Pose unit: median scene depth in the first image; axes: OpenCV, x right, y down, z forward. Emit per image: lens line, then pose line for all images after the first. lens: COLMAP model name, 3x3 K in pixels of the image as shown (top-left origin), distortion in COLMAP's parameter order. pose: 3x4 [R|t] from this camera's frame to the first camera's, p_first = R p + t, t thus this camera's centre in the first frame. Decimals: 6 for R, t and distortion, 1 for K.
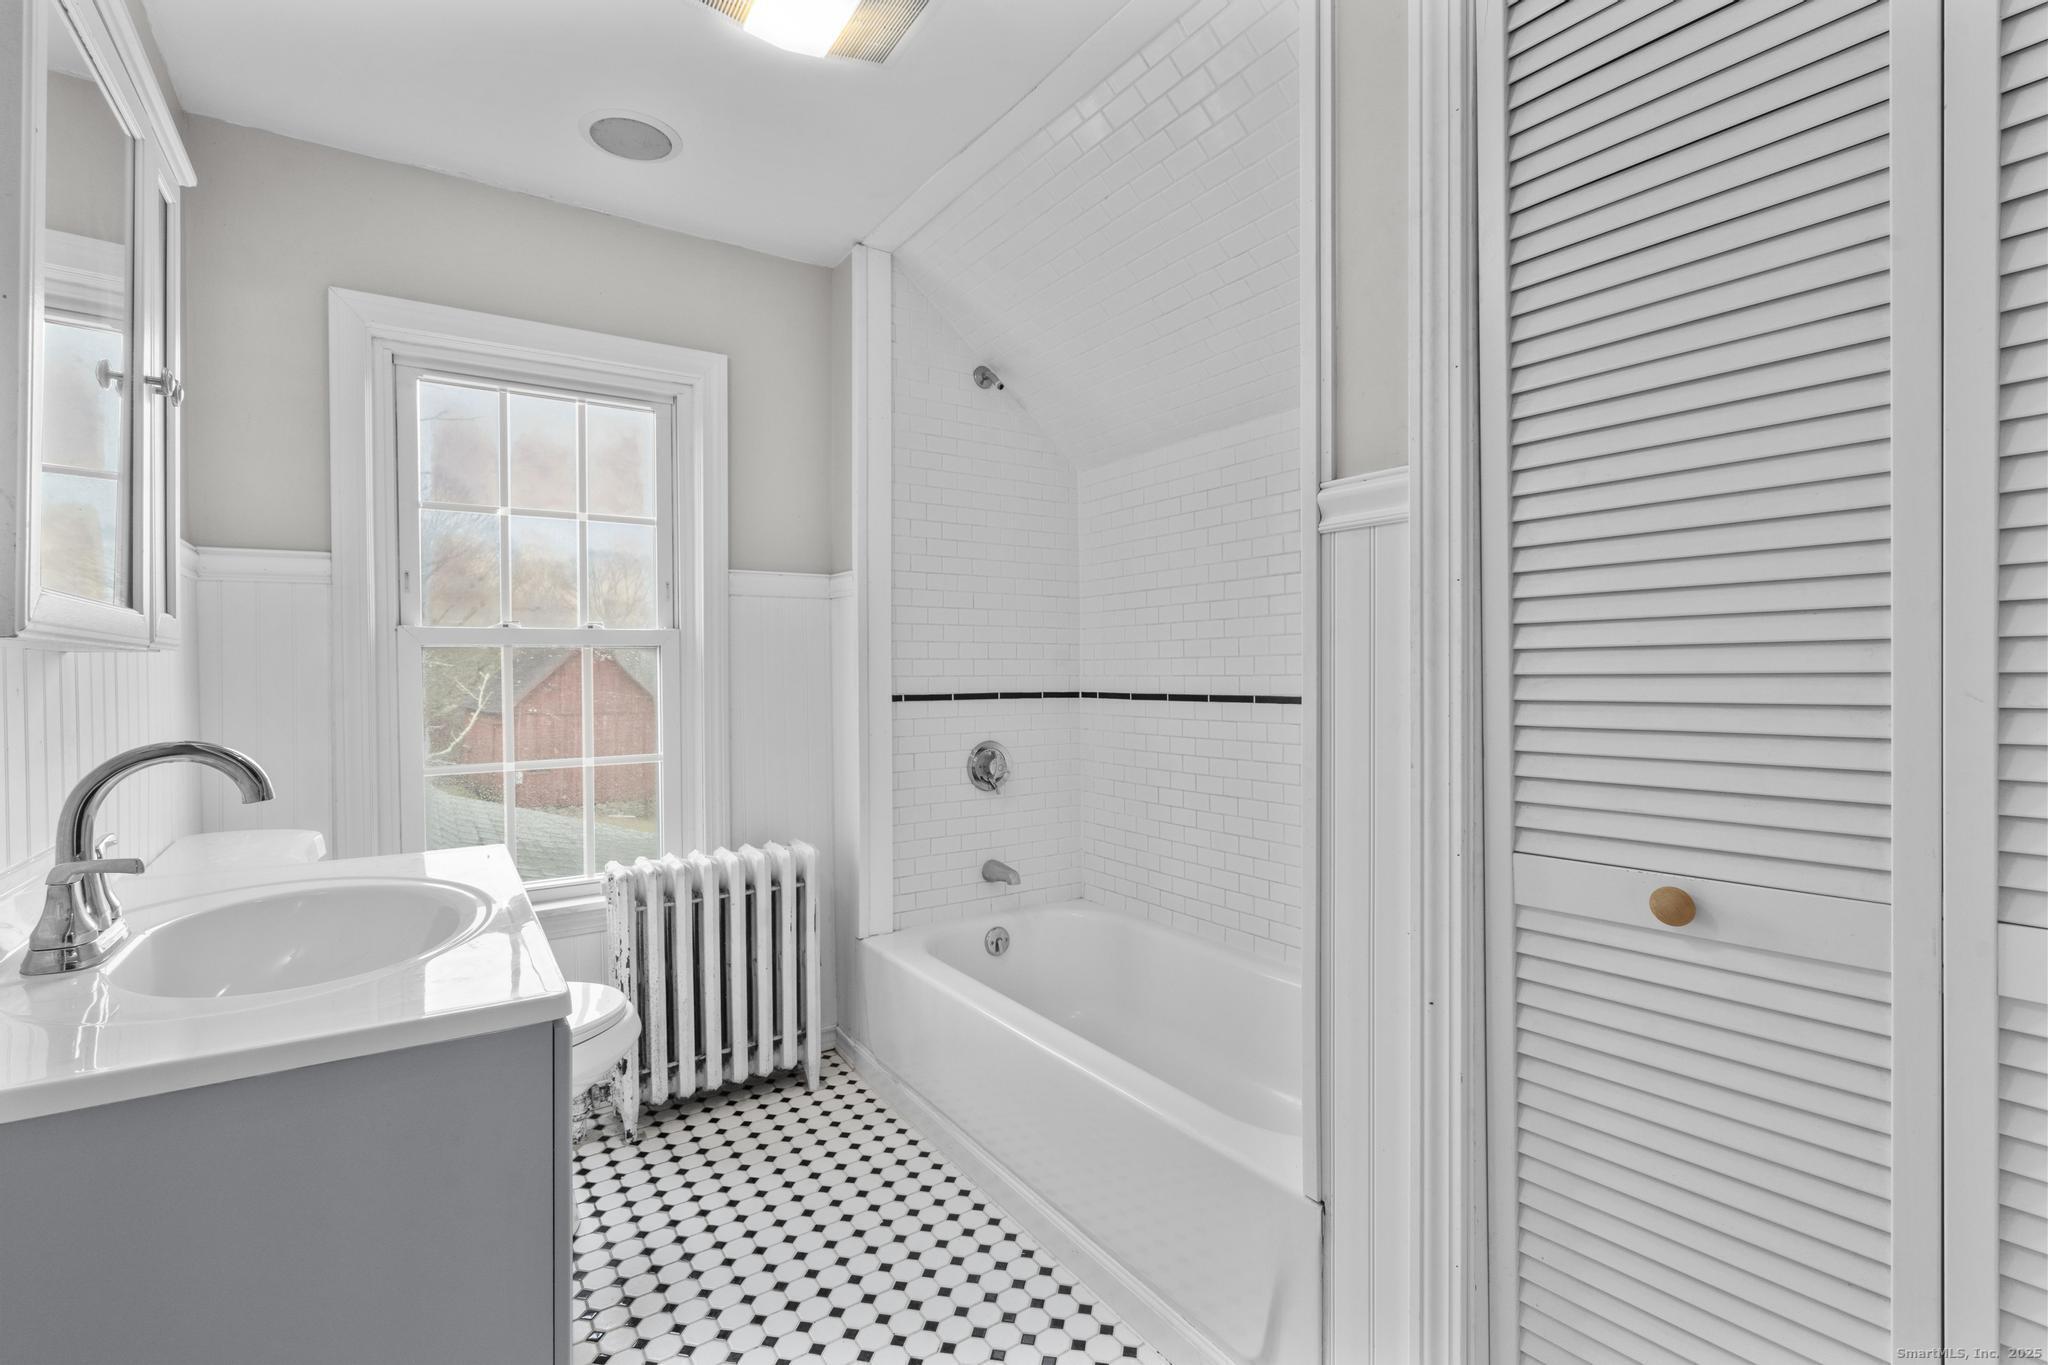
lens RADIAL K [[928.8, 0, 1022.9], [0, 928.8, 680.1], [0, 0, 1]] dist [0.002117, 0.001676]
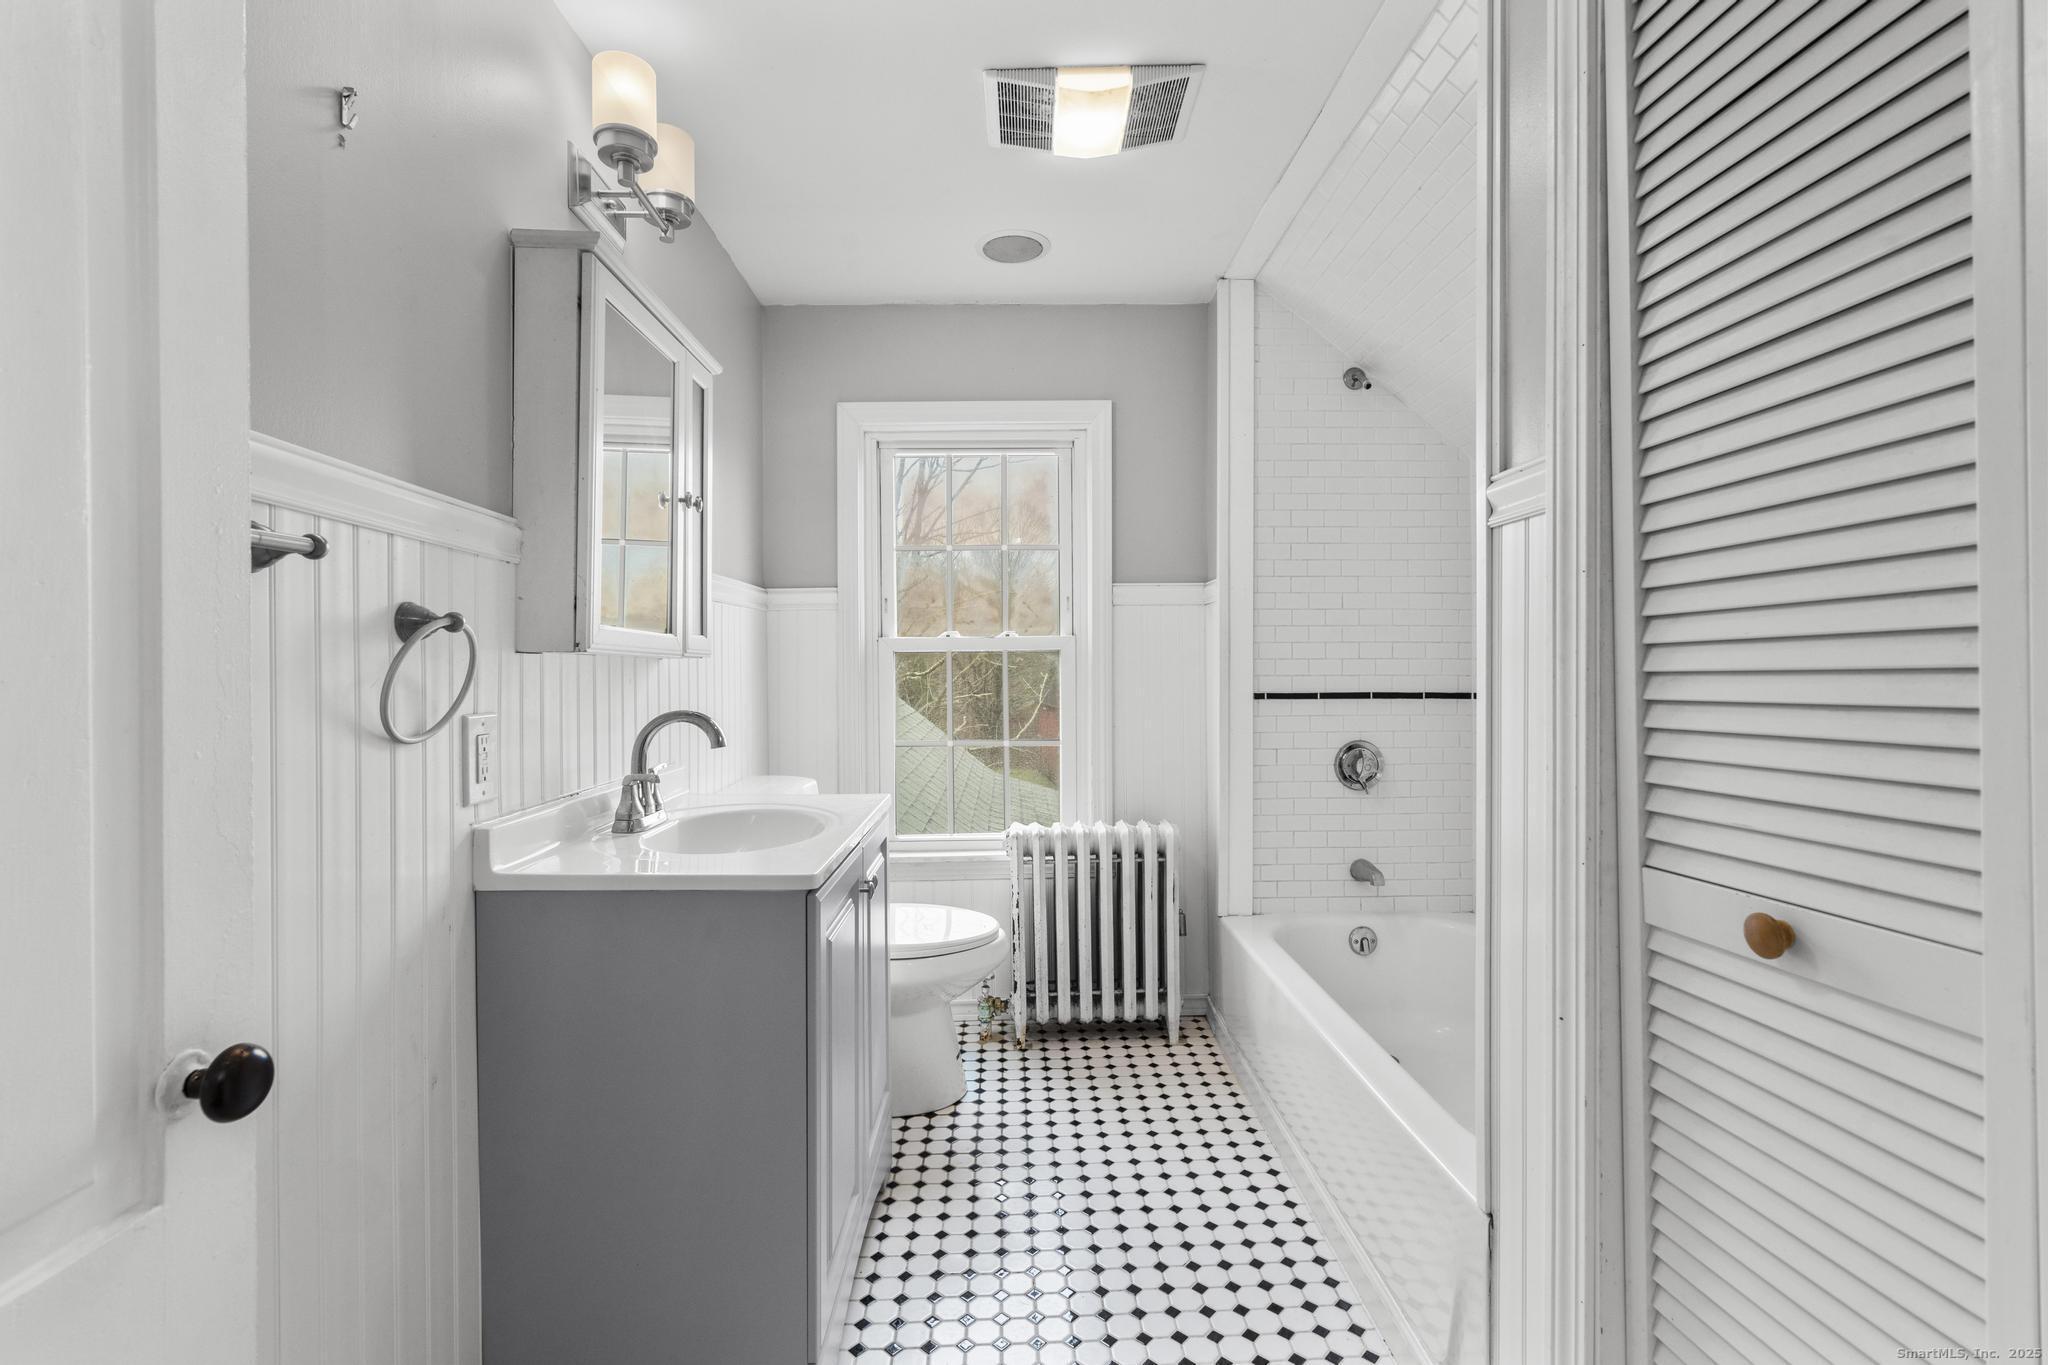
lens RADIAL K [[928.8, 0, 1023.3], [0, 928.8, 678.2], [0, 0, 1]] dist [0.002117, 0.001676]
pose [[0.843428, 0.003588, -0.537230, 0.234598], [-0.005326, 0.999984, -0.001683, 0.002462], [0.537216, 0.004281, 0.843434, -0.046875]]
